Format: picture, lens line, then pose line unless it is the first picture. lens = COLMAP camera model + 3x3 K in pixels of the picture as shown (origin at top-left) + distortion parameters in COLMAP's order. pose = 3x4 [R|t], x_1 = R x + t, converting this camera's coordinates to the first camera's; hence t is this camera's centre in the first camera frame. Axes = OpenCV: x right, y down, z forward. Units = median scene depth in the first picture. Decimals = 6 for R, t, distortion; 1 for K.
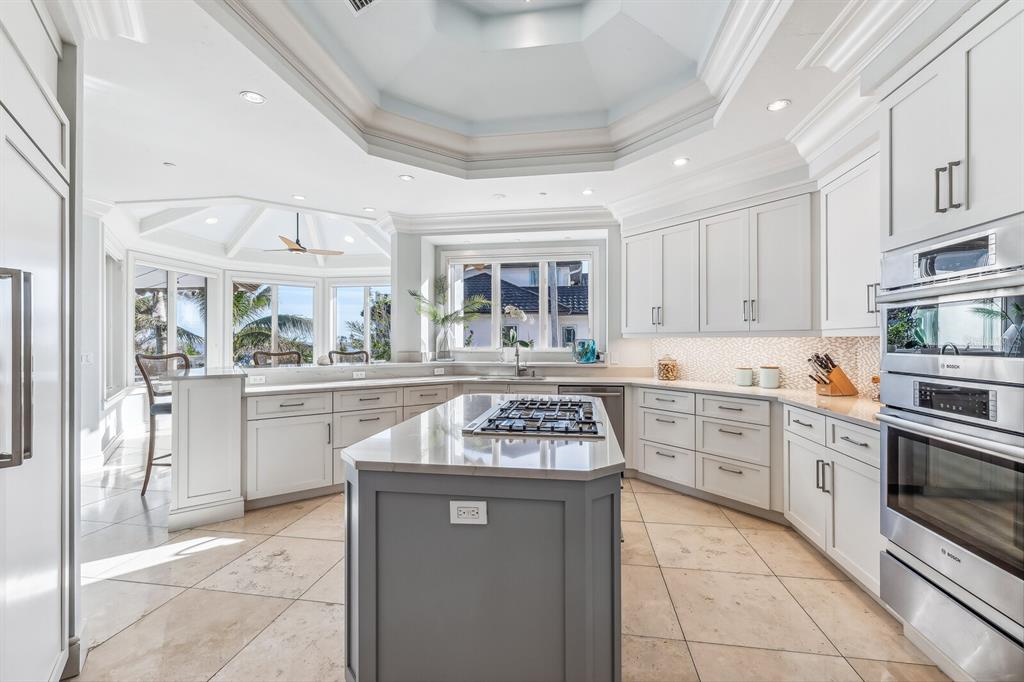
lens RADIAL K [[429.4, 0, 512.0], [0, 429.4, 341.0], [0, 0, 1]] dist [0.000007, -0.000041]
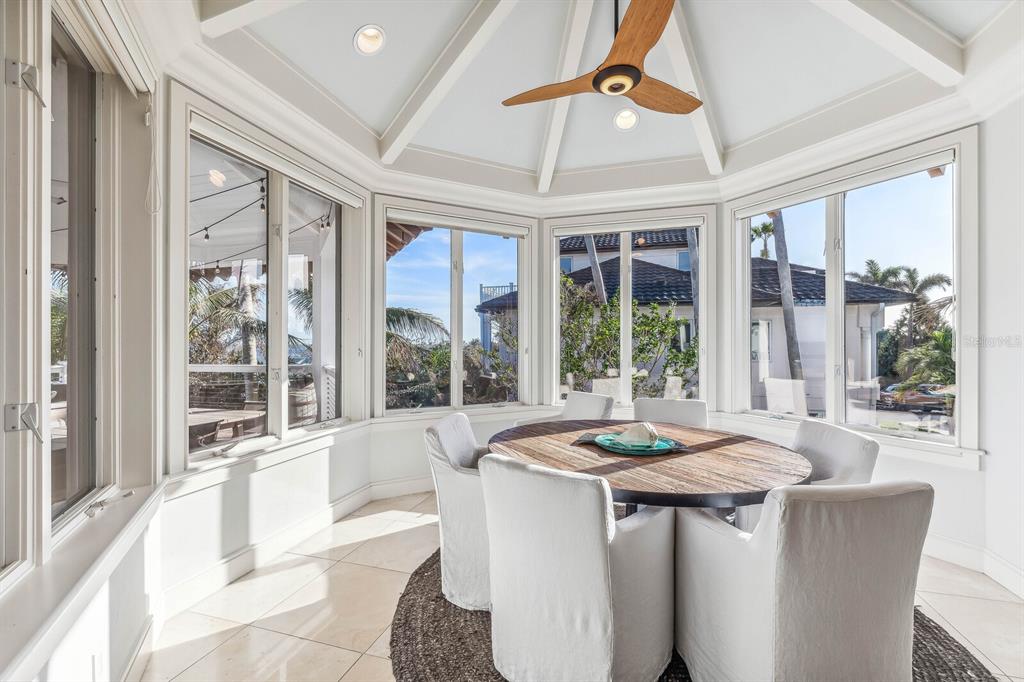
lens RADIAL K [[429.4, 0, 512.0], [0, 429.4, 341.0], [0, 0, 1]] dist [0.000007, -0.000041]
pose [[0.991767, -0.000883, -0.128052, -0.912642], [0.000583, 0.999997, -0.002377, -0.000108], [0.128053, 0.002283, 0.991765, 1.095520]]
